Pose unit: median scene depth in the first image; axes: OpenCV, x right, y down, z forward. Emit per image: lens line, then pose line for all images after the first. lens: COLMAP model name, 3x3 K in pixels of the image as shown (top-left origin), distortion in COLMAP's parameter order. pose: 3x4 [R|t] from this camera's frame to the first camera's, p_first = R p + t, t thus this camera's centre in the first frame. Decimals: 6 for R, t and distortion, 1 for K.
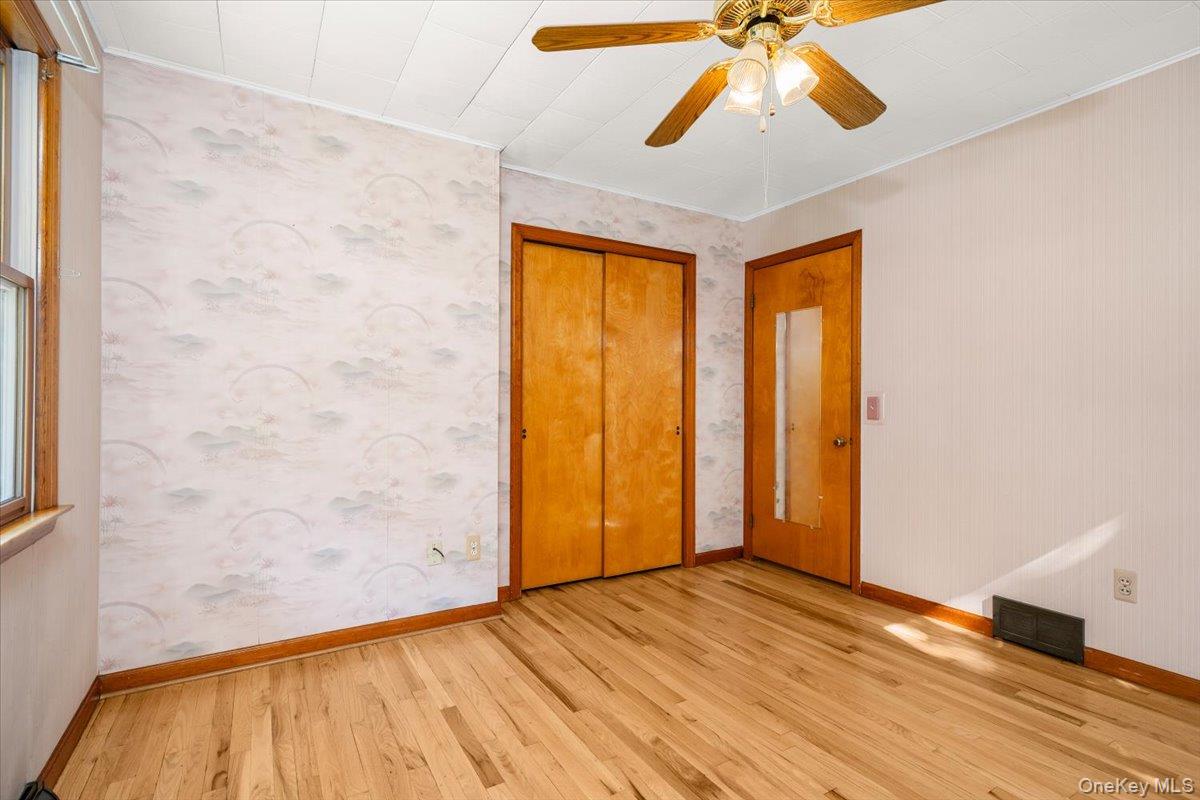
lens RADIAL K [[565.7, 0, 596.2], [0, 565.7, 399.9], [0, 0, 1]] dist [0.000074, 0.000705]
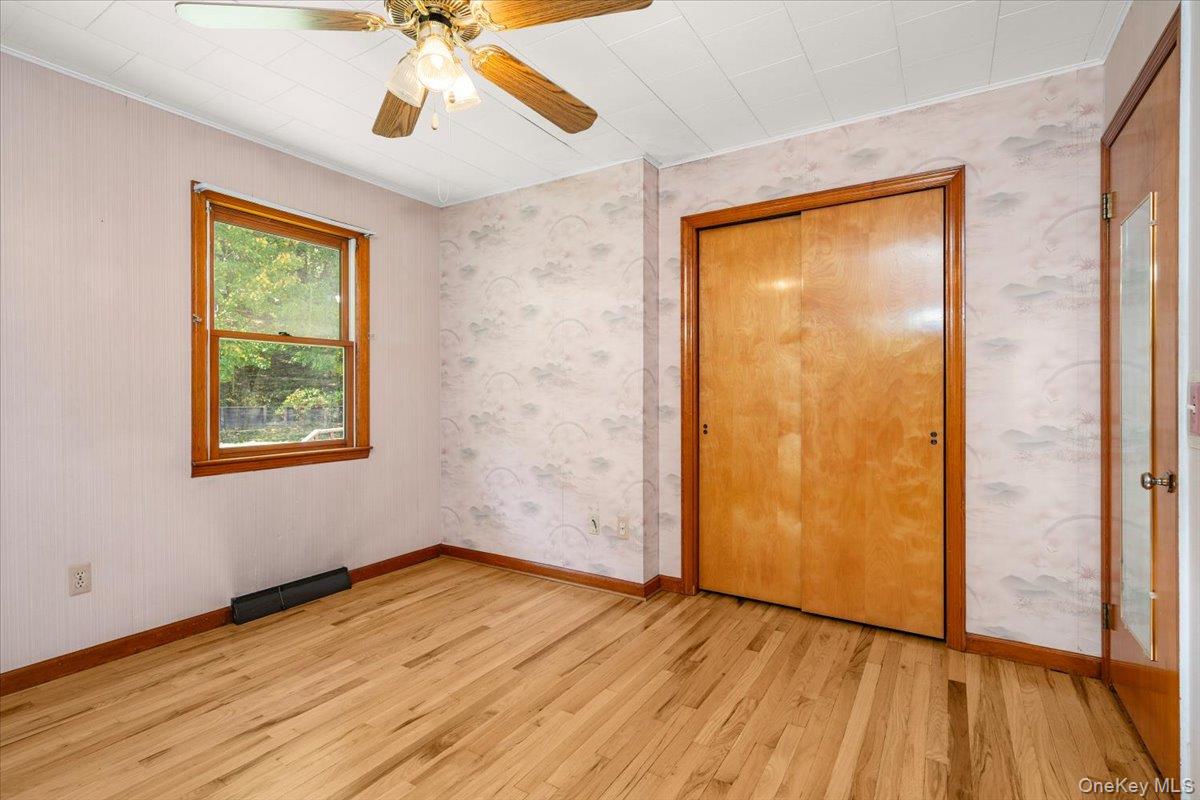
lens RADIAL K [[565.7, 0, 596.2], [0, 565.7, 399.9], [0, 0, 1]] dist [0.000074, 0.000705]
pose [[0.453993, 0.001567, -0.891004, 0.704990], [0.004312, 0.999983, 0.003955, 0.005504], [0.890995, -0.005637, 0.453978, 0.427130]]
